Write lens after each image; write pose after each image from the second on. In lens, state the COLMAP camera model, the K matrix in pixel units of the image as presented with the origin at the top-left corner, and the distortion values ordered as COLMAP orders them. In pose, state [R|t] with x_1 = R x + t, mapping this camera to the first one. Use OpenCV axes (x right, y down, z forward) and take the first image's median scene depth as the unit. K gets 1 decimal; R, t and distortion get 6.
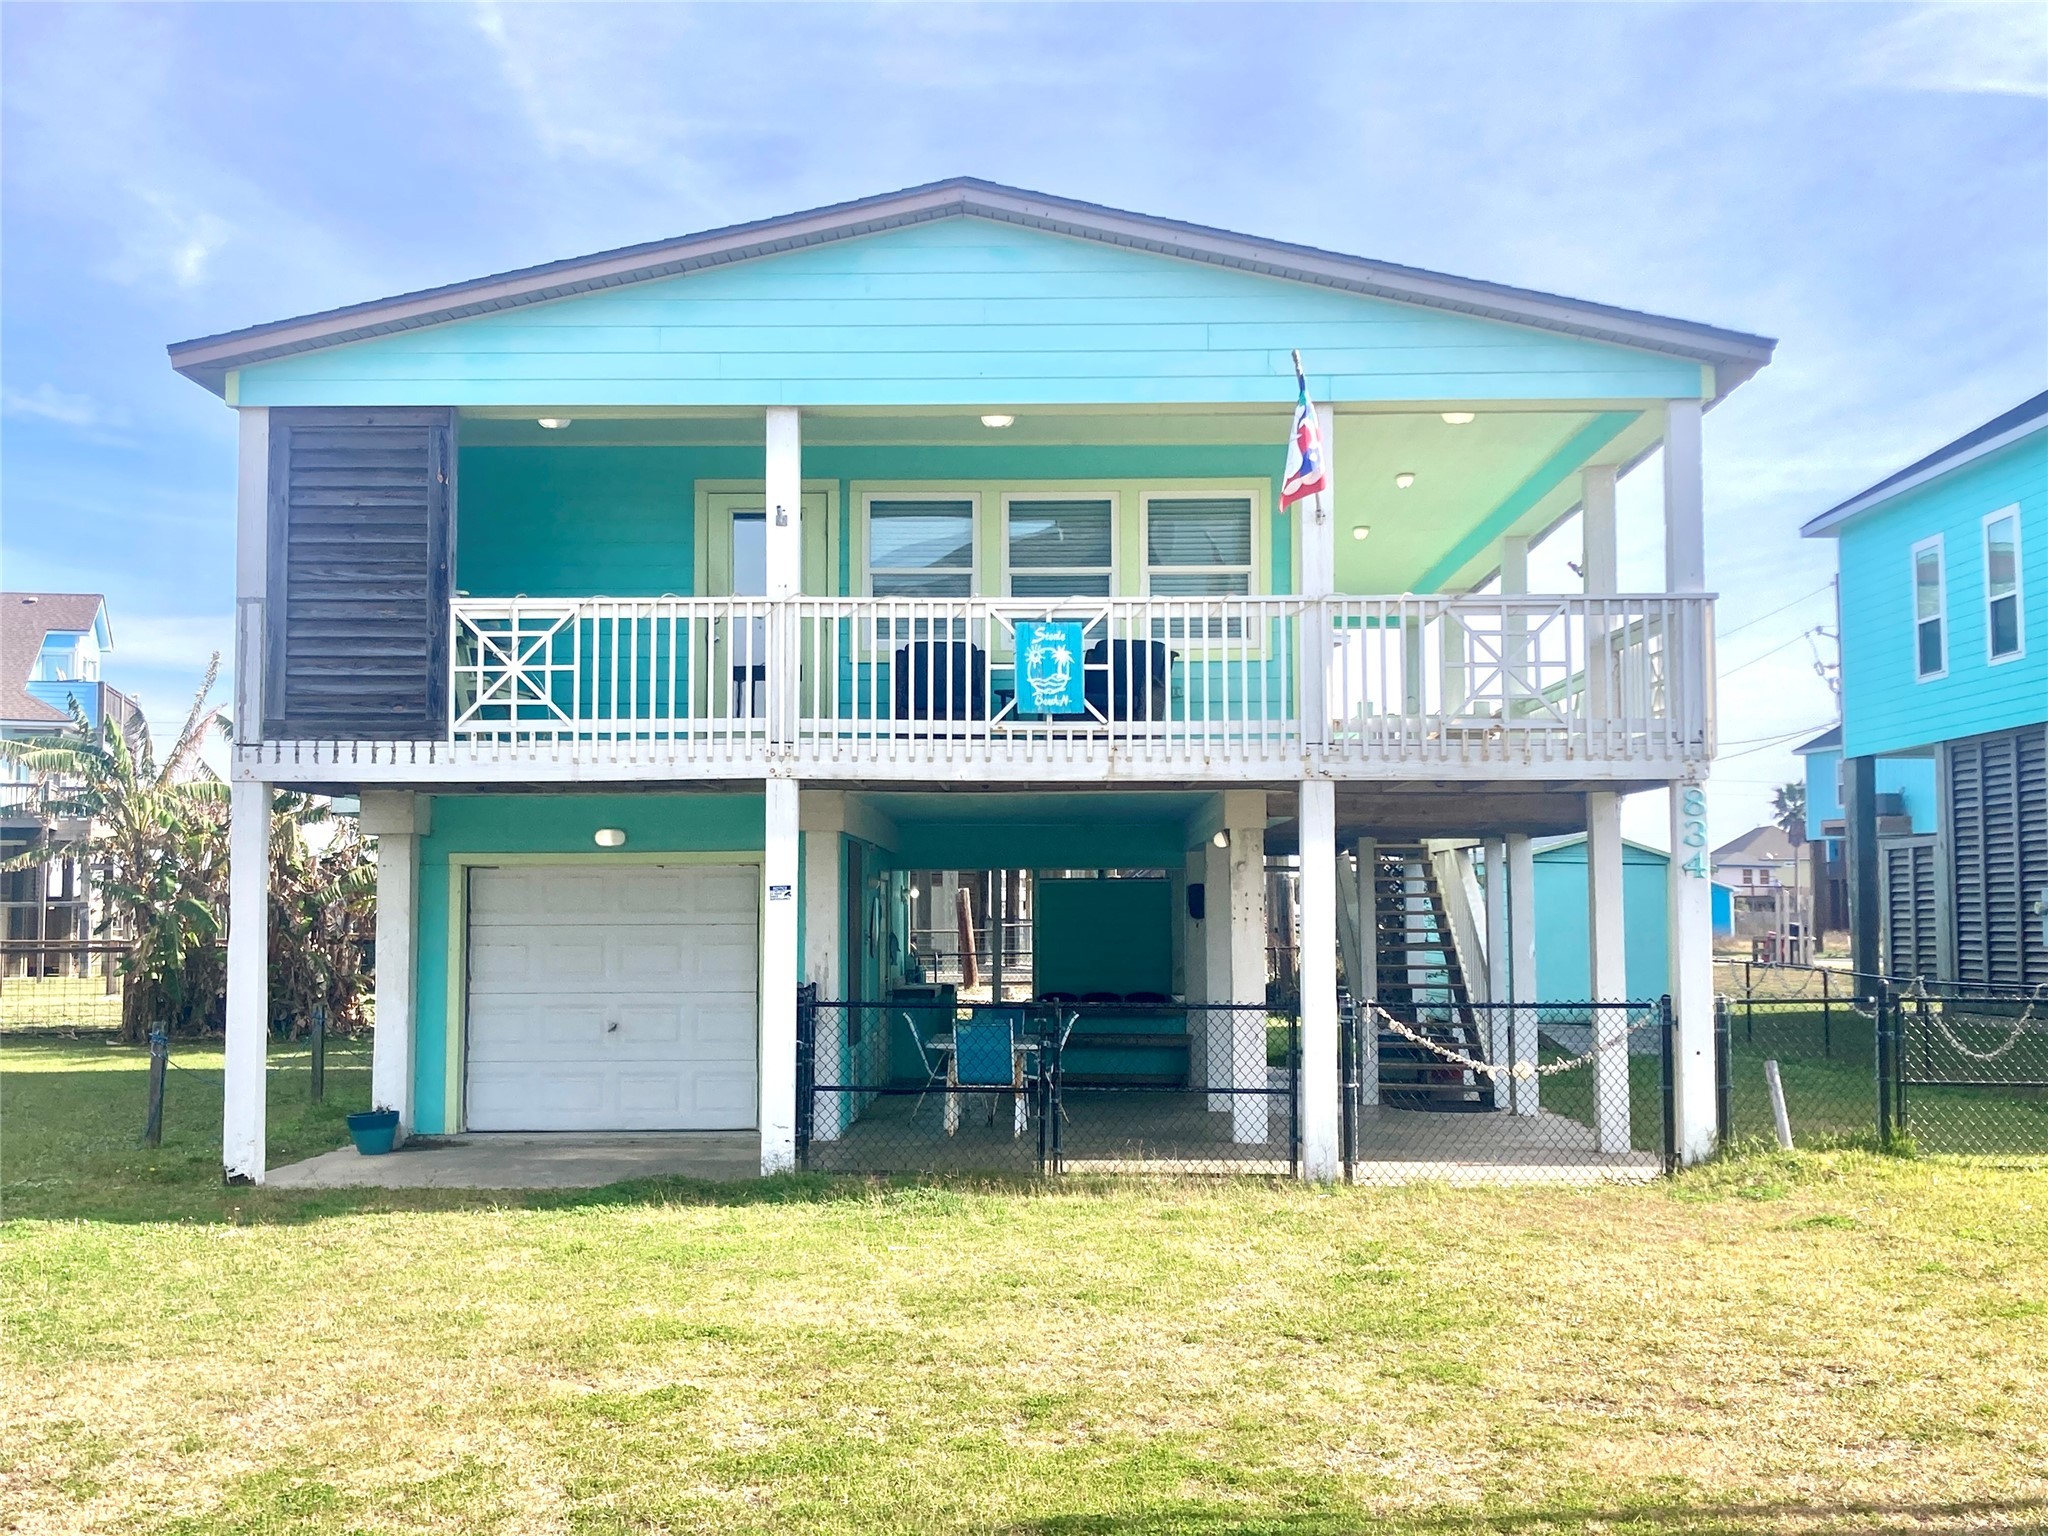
lens RADIAL K [[2376.8, 0, 1023.5], [0, 2376.8, 763.8], [0, 0, 1]] dist [0.066916, 0.000000]
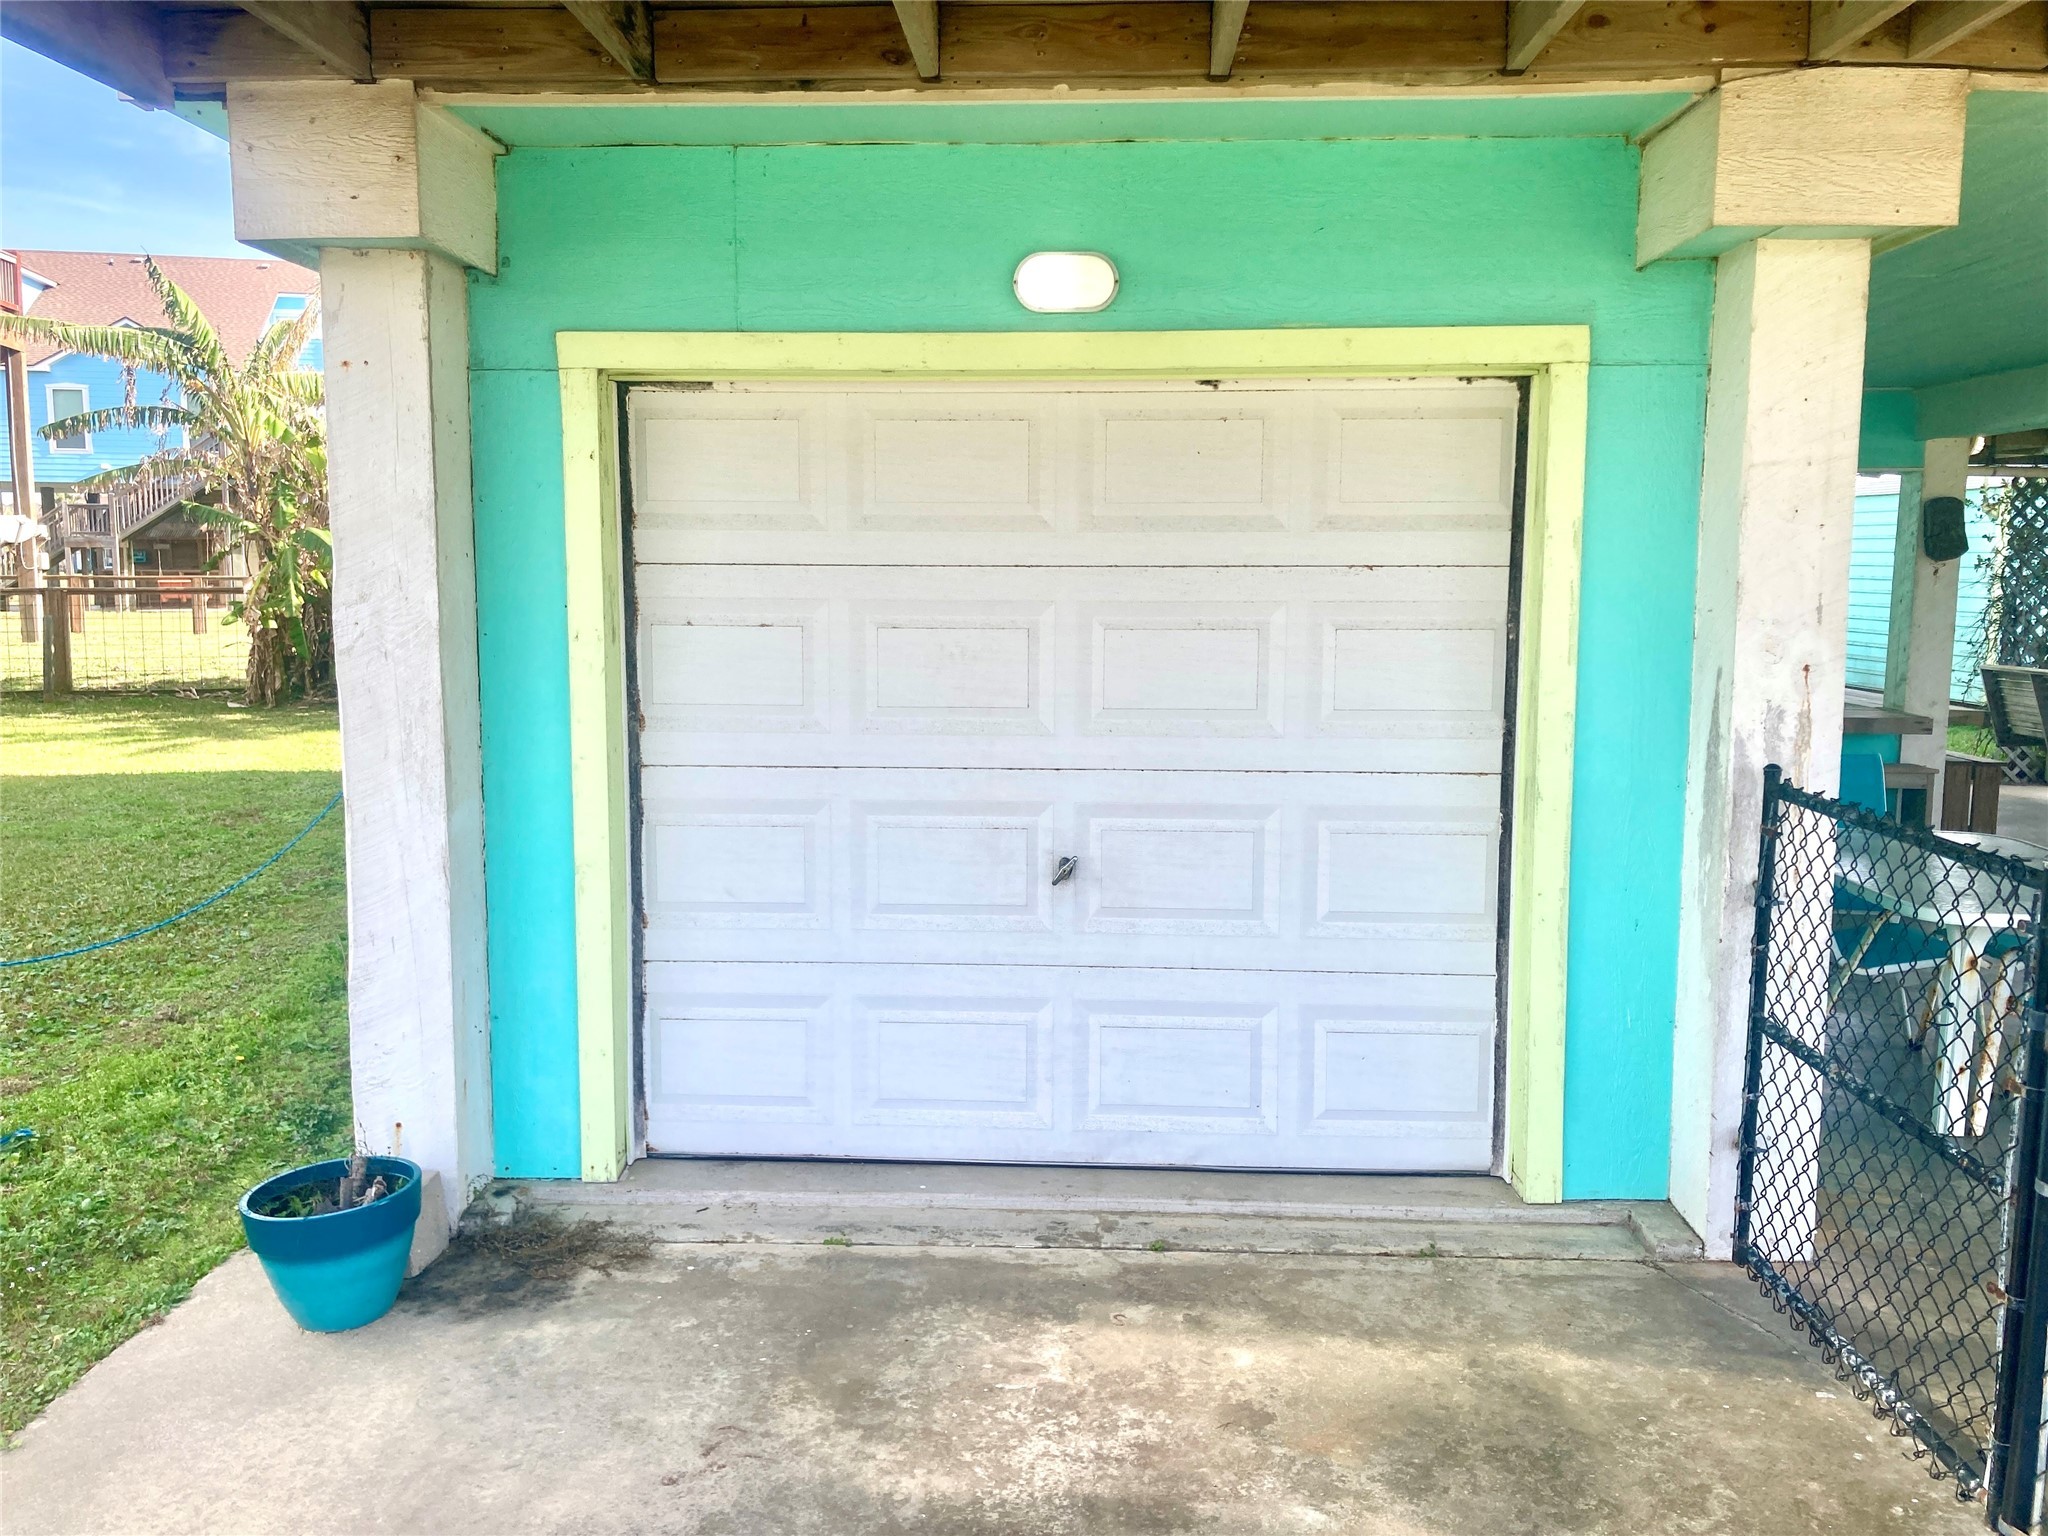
lens RADIAL K [[1687.9, 0, 1024.9], [0, 1687.9, 769.0], [0, 0, 1]] dist [0.052856, -0.067617]
pose [[0.999724, 0.009660, -0.021418, -0.172926], [-0.005553, 0.982886, 0.184130, 0.052330], [0.022831, -0.183960, 0.982669, 0.767014]]
